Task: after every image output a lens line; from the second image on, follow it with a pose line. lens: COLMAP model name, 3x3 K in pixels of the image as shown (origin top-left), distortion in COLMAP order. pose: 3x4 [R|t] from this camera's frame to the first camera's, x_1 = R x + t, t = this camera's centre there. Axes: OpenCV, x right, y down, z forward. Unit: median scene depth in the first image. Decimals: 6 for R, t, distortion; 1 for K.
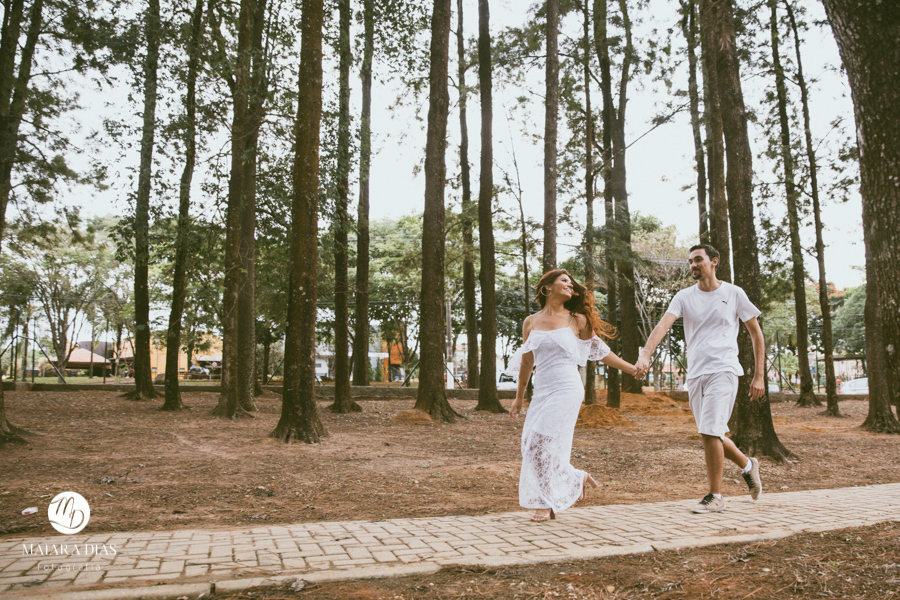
lens RADIAL K [[599.2, 0, 450.0], [0, 599.2, 300.0], [0, 0, 1]] dist [-0.087812, 0.070400]
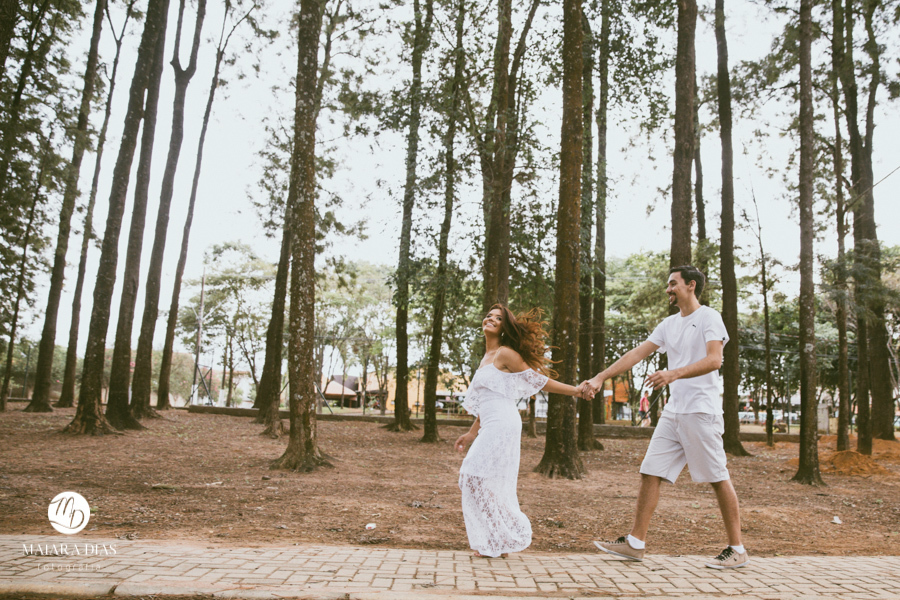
lens RADIAL K [[638.3, 0, 450.0], [0, 638.3, 300.0], [0, 0, 1]] dist [-0.070096, 0.008432]
pose [[0.969747, -0.008749, -0.243955, -0.129759], [-0.001124, 0.999187, -0.040303, -0.023150], [0.244110, 0.039357, 0.968949, -0.114787]]
